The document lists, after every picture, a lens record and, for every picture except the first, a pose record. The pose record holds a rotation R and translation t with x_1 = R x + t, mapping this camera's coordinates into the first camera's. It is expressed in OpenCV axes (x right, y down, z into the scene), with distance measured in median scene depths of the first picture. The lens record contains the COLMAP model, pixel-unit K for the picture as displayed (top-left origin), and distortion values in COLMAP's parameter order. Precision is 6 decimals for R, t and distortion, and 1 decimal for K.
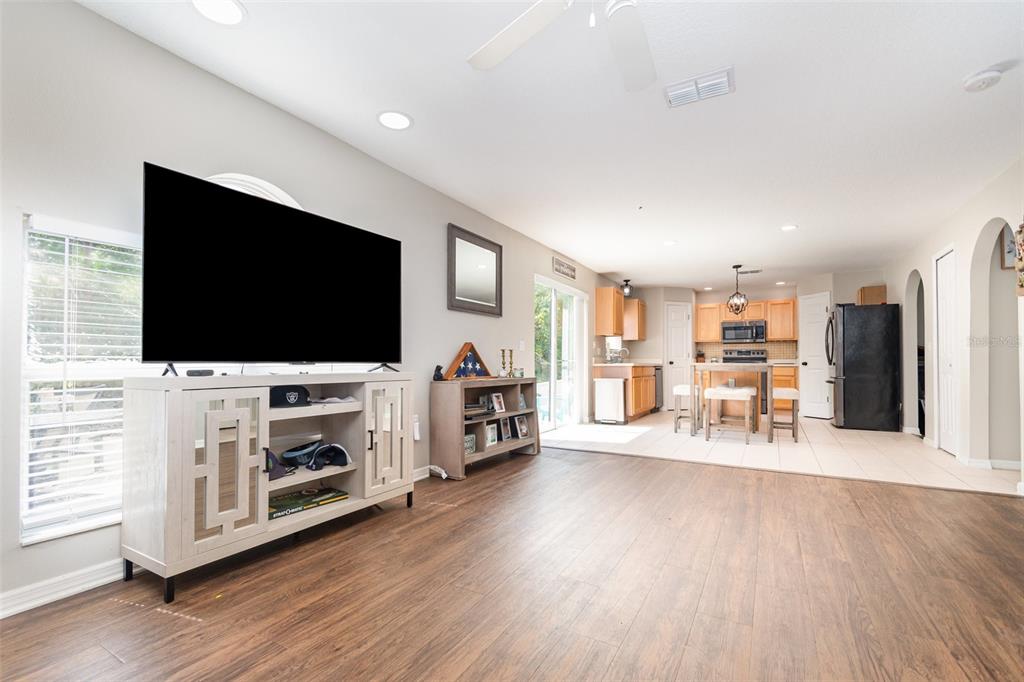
lens RADIAL K [[456.7, 0, 492.5], [0, 456.7, 355.1], [0, 0, 1]] dist [0.000959, -0.002778]
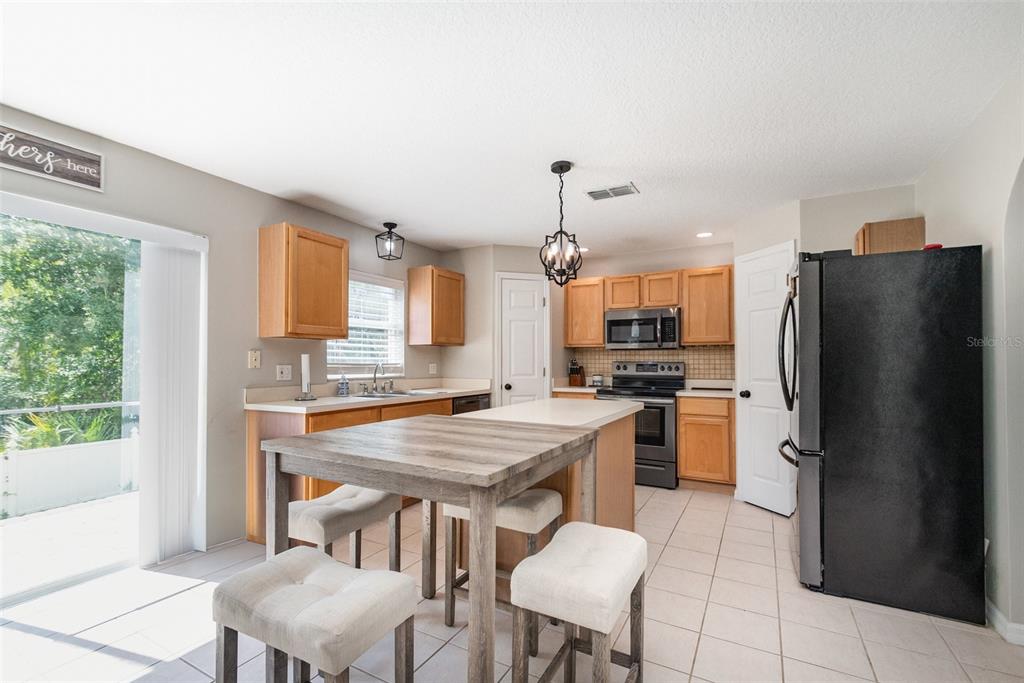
lens RADIAL K [[456.7, 0, 487.3], [0, 456.7, 352.0], [0, 0, 1]] dist [0.000959, -0.002778]
pose [[0.999964, -0.002767, 0.008042, 0.473766], [0.002797, 0.999989, -0.003692, -0.028994], [-0.008031, 0.003714, 0.999961, 0.604160]]
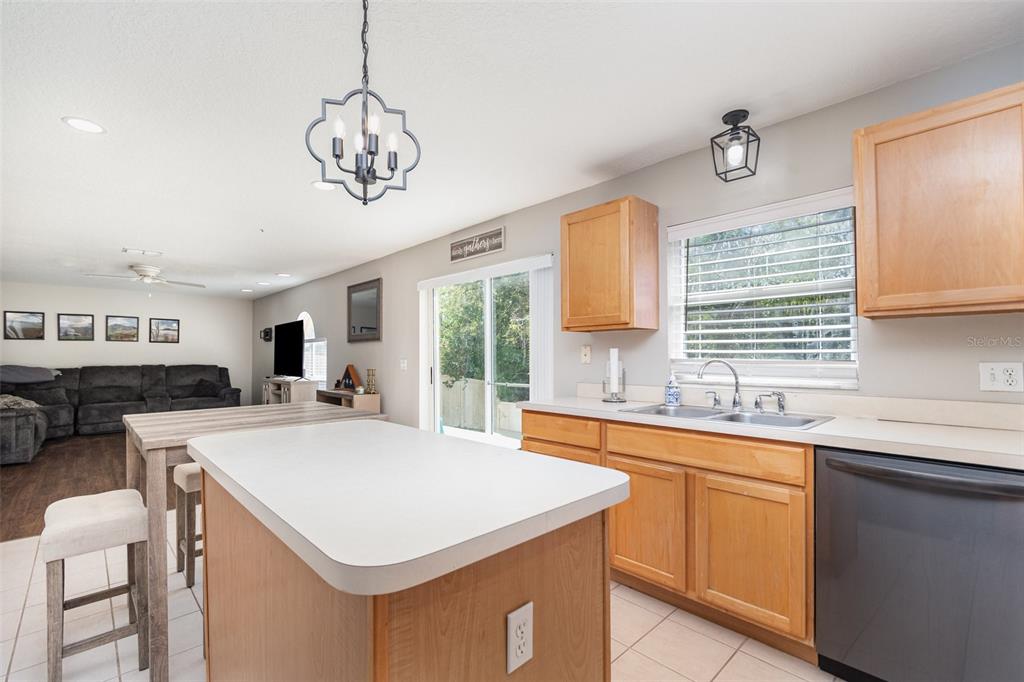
lens RADIAL K [[456.7, 0, 519.5], [0, 456.7, 348.3], [0, 0, 1]] dist [0.000959, -0.002778]
pose [[-0.252348, -0.016926, -0.967488, 0.716372], [0.020366, 0.999533, -0.022799, -0.021050], [0.967422, -0.025457, -0.251885, 1.123104]]
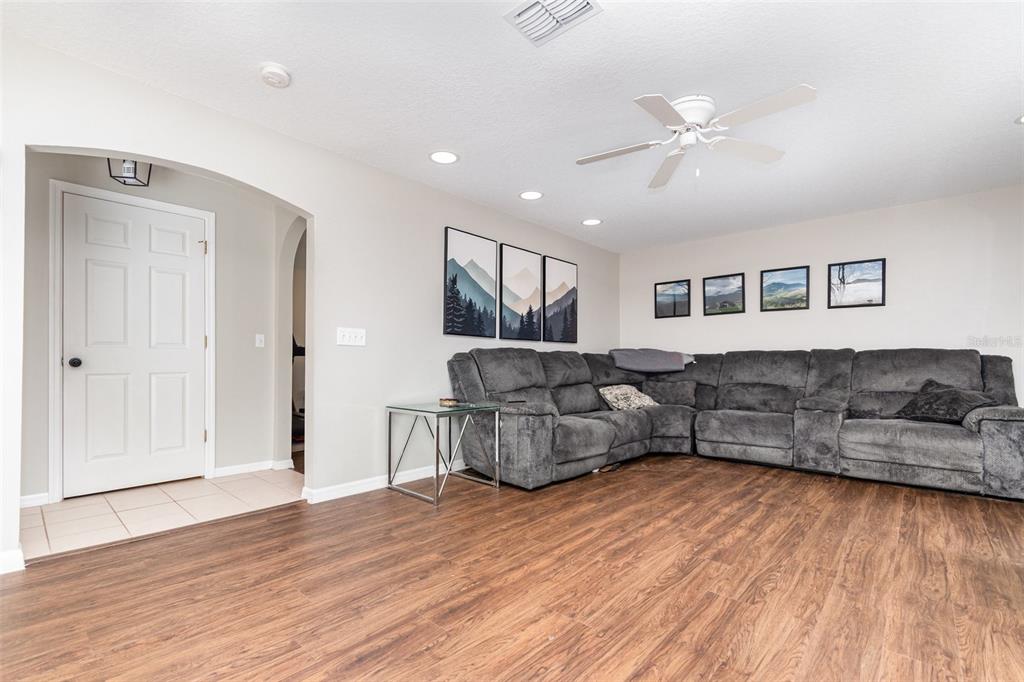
lens RADIAL K [[456.7, 0, 484.2], [0, 456.7, 363.0], [0, 0, 1]] dist [0.000959, -0.002778]
pose [[-0.976848, -0.007093, 0.213817, 0.138032], [-0.010312, 0.999850, -0.013945, 0.008740], [-0.213686, -0.015827, -0.976774, 0.622257]]
